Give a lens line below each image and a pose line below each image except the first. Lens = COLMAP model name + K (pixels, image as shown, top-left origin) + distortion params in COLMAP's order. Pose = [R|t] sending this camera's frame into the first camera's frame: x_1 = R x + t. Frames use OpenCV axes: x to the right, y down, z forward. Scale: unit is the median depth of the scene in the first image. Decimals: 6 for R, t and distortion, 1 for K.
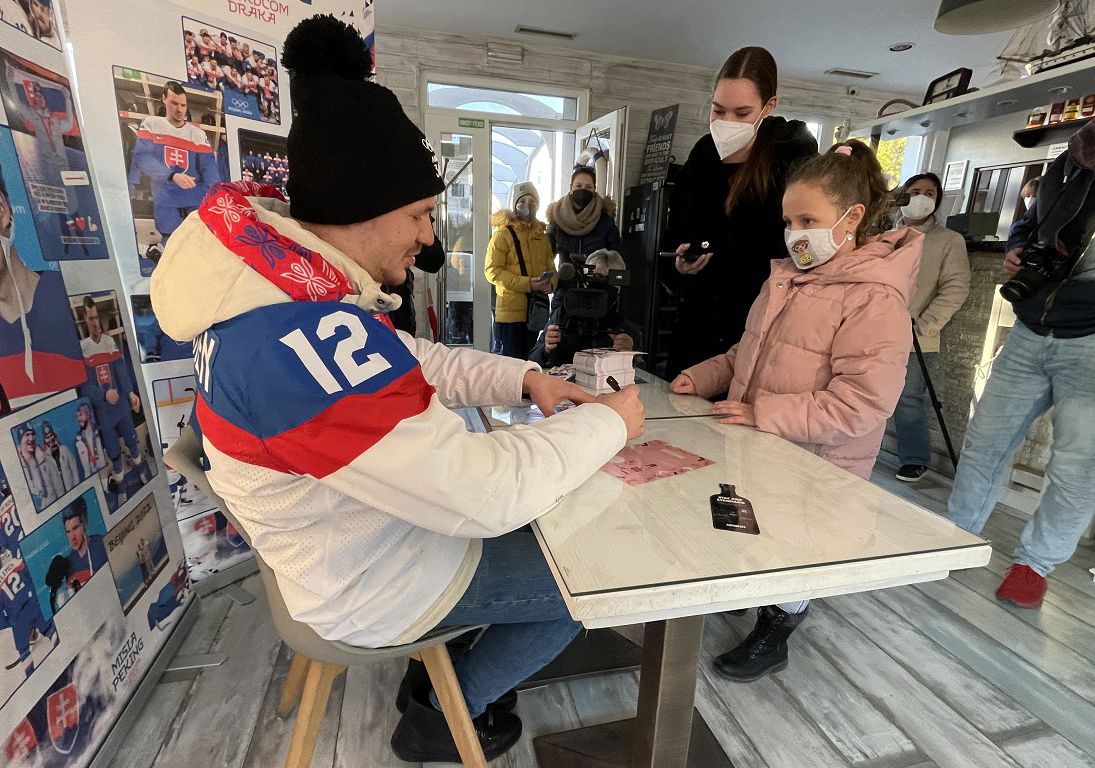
lens RADIAL K [[541.4, 0, 552.9], [0, 541.4, 394.3], [0, 0, 1]] dist [0.010779, -0.004542]
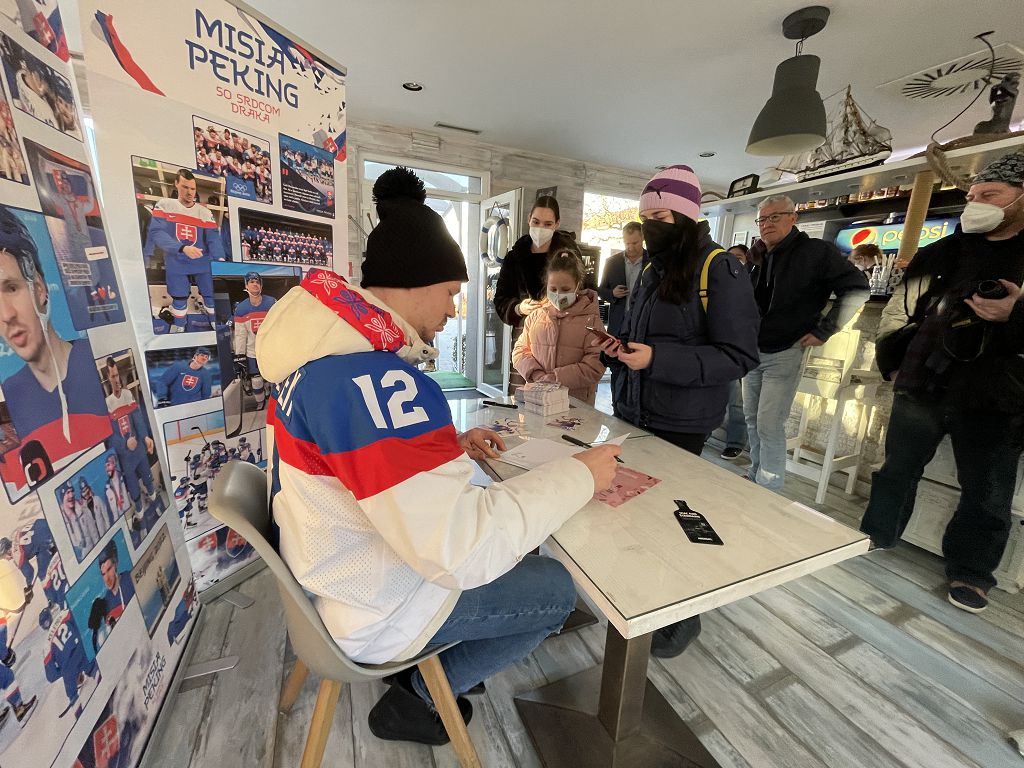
lens RADIAL K [[412.8, 0, 515.4], [0, 412.8, 385.9], [0, 0, 1]] dist [0.004772, -0.001165]
pose [[0.988161, -0.028984, 0.150658, -0.140713], [0.032090, 0.999319, -0.018231, -0.069754], [-0.150027, 0.022850, 0.988418, 0.025377]]
